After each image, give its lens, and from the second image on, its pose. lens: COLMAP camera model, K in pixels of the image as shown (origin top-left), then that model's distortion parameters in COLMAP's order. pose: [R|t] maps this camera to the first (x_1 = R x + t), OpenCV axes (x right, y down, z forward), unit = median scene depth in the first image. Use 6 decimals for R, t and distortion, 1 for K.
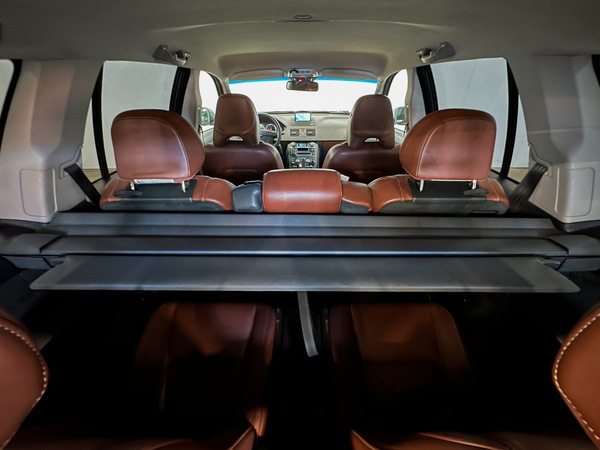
lens RADIAL K [[245.1, 0, 298.5], [0, 245.1, 219.1], [0, 0, 1]] dist [-0.008772, 0.000660]
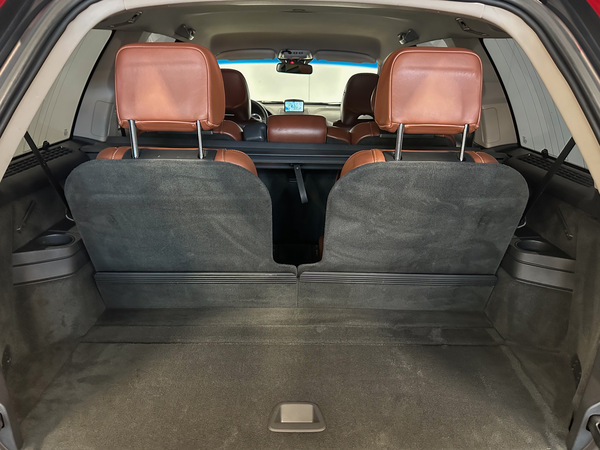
lens RADIAL K [[427.6, 0, 300.7], [0, 427.6, 226.4], [0, 0, 1]] dist [0.040487, -0.047572]
pose [[0.999085, 0.011189, 0.041279, -0.023160], [-0.003526, 0.983431, -0.181247, 0.346138], [-0.042623, 0.180936, 0.982571, -0.495308]]
